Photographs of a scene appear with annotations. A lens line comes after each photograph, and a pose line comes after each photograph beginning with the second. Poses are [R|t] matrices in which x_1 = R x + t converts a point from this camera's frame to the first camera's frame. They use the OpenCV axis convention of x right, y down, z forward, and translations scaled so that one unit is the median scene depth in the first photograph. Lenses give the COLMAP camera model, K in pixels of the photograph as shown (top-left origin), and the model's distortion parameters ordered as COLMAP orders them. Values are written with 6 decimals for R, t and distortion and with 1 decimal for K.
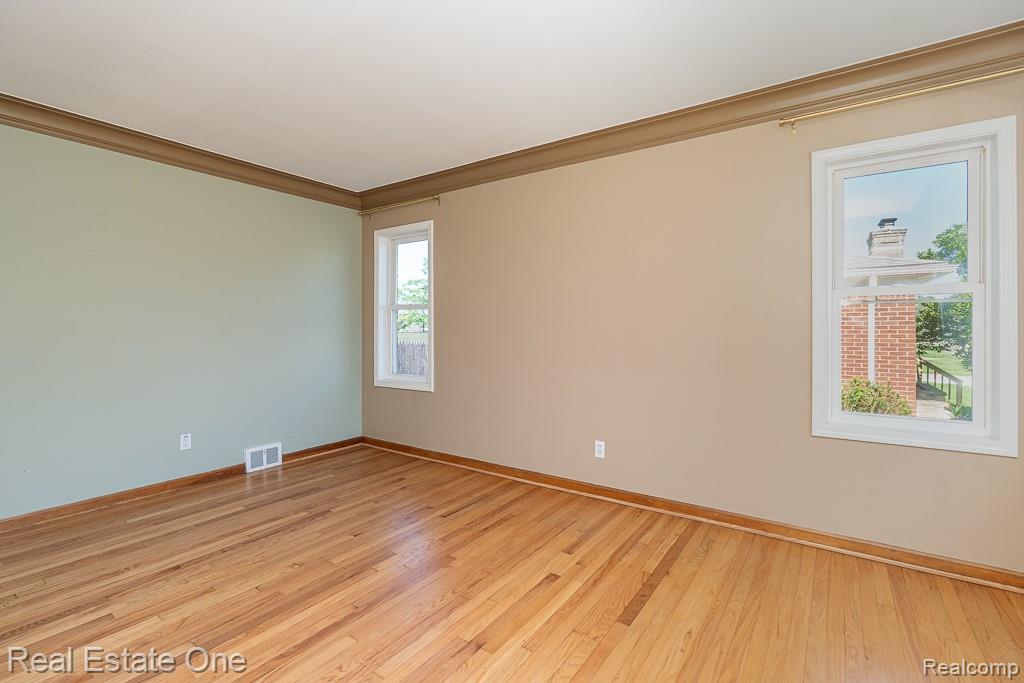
lens RADIAL K [[470.1, 0, 510.7], [0, 470.1, 331.8], [0, 0, 1]] dist [-0.012040, 0.004255]
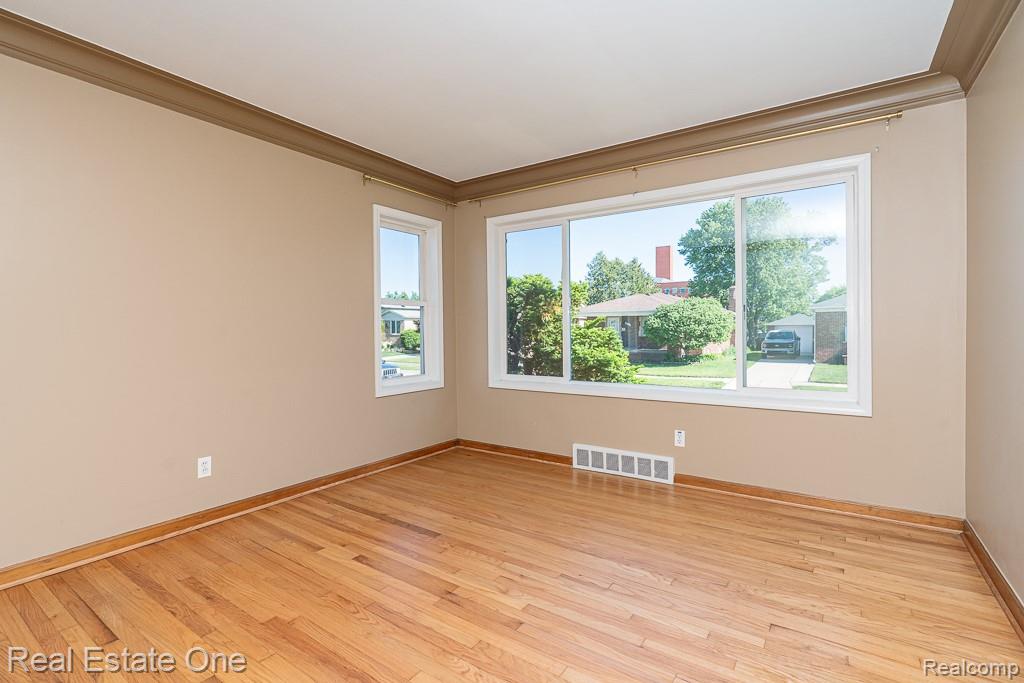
lens RADIAL K [[470.1, 0, 521.6], [0, 470.1, 336.3], [0, 0, 1]] dist [-0.012040, 0.004255]
pose [[-0.023017, -0.014894, 0.999624, -0.796492], [0.009464, 0.999841, 0.015115, 0.009972], [-0.999690, 0.009808, -0.022873, 0.543142]]
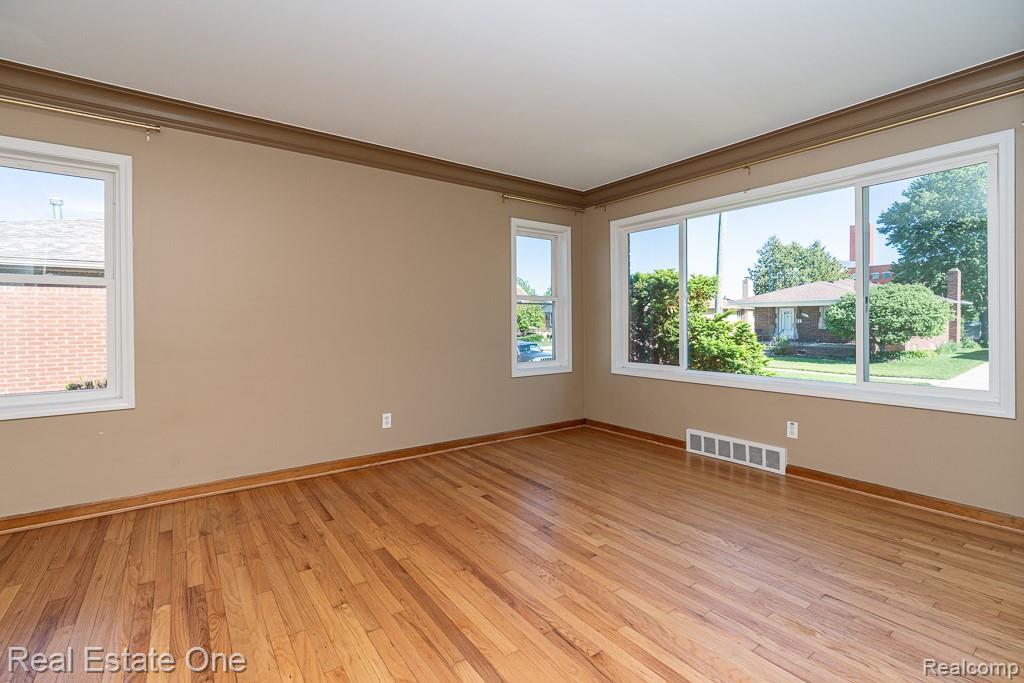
lens RADIAL K [[470.1, 0, 528.7], [0, 470.1, 321.3], [0, 0, 1]] dist [-0.012040, 0.004255]
pose [[0.300614, -0.001480, 0.953745, -0.980115], [0.006761, 0.999977, -0.000579, 0.009381], [-0.953722, 0.006623, 0.300617, 0.383763]]
